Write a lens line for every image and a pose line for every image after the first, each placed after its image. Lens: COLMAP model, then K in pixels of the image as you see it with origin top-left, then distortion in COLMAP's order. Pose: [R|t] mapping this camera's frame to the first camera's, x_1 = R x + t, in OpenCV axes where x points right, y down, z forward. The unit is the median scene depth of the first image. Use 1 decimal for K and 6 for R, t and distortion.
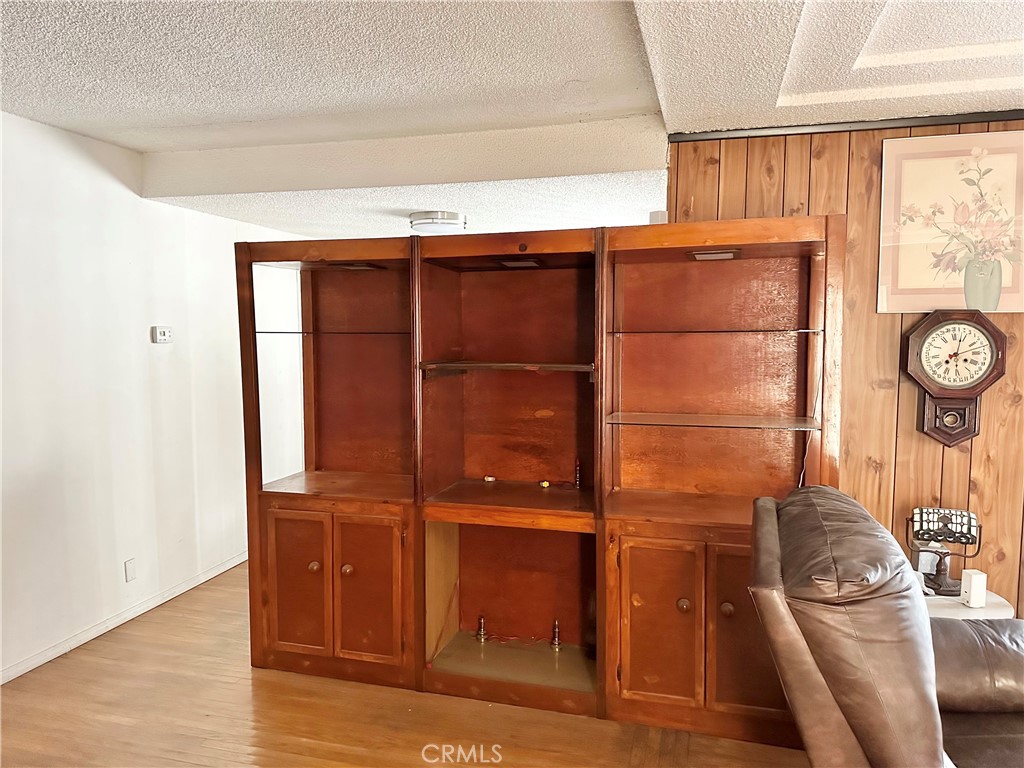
lens RADIAL K [[710.8, 0, 509.7], [0, 710.8, 381.9], [0, 0, 1]] dist [0.066131, -0.085618]
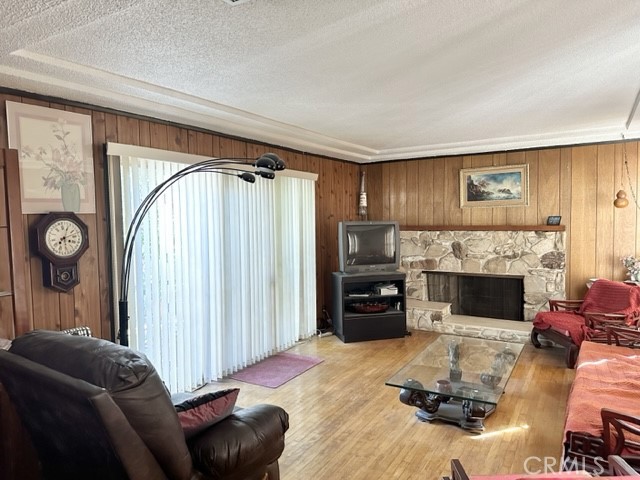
lens RADIAL K [[444.2, 0, 318.5], [0, 444.2, 238.7], [0, 0, 1]] dist [0.066131, -0.085618]
pose [[0.273014, -0.062062, 0.960006, -0.235837], [0.086987, 0.995422, 0.039613, -0.026142], [-0.958069, 0.072693, 0.277163, 0.126949]]
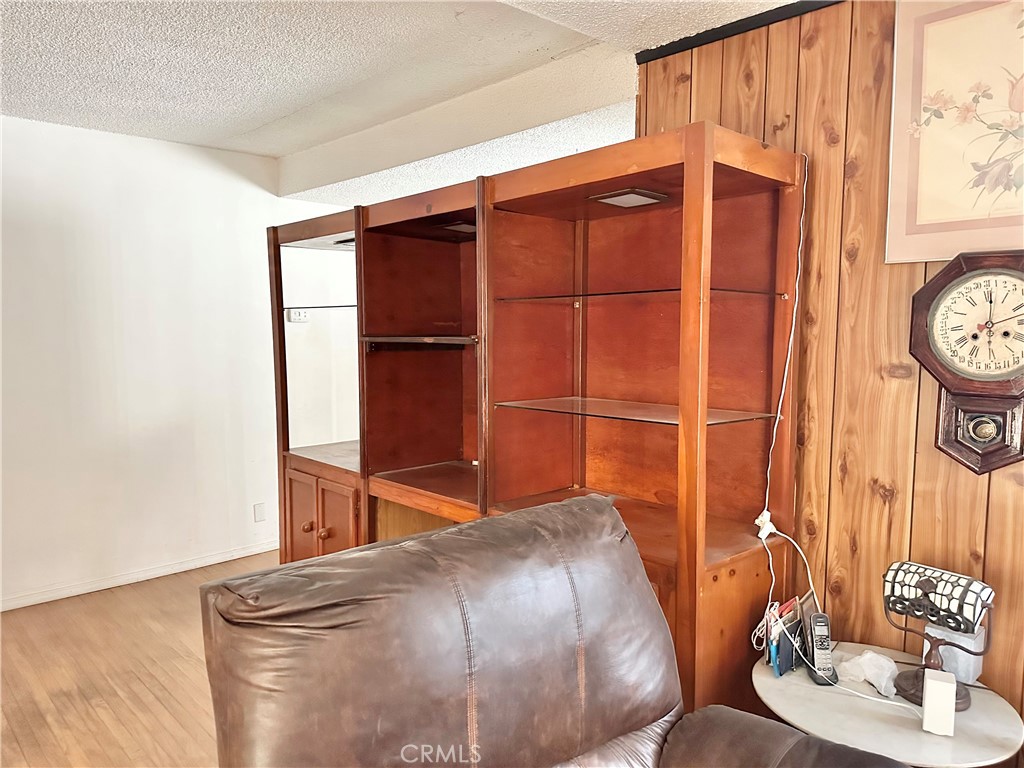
lens RADIAL K [[710.8, 0, 509.7], [0, 710.8, 381.9], [0, 0, 1]] dist [0.066131, -0.085618]
pose [[0.856093, 0.039433, -0.515315, 0.582061], [-0.035794, 0.999215, 0.016997, 0.014967], [0.515580, 0.003894, 0.856832, 0.259680]]
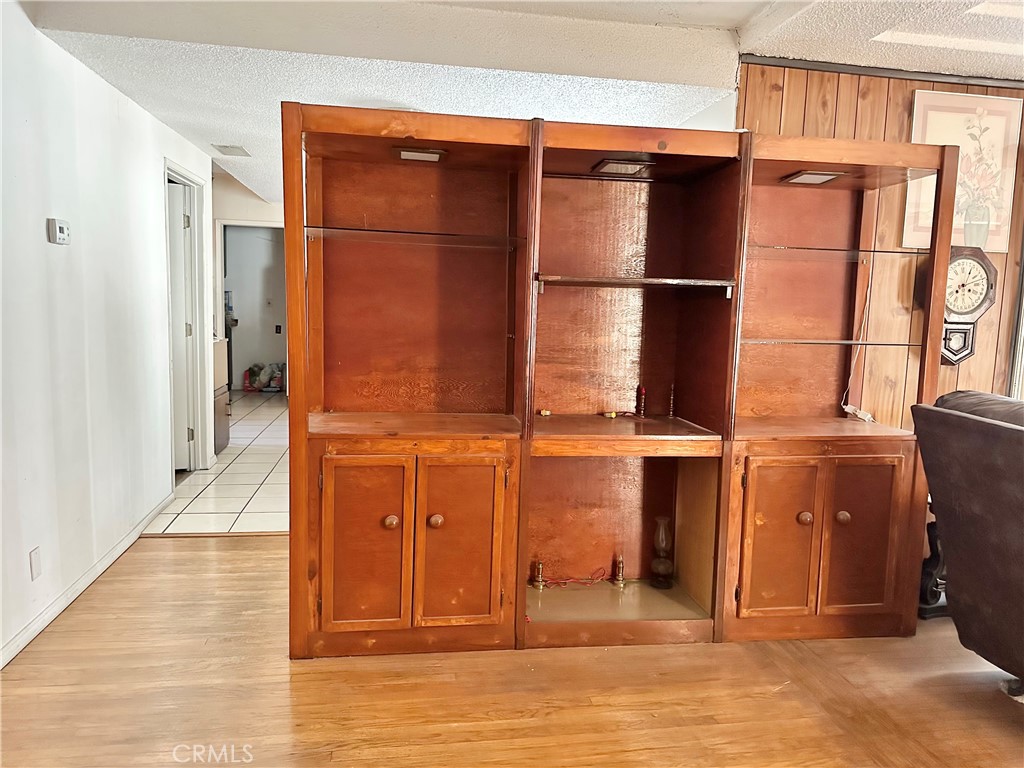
lens RADIAL K [[710.8, 0, 509.7], [0, 710.8, 381.9], [0, 0, 1]] dist [0.066131, -0.085618]
pose [[0.911015, -0.015505, 0.412081, -0.527139], [-0.004027, 0.998911, 0.046488, 0.066411], [-0.412353, -0.044010, 0.909961, 0.233286]]
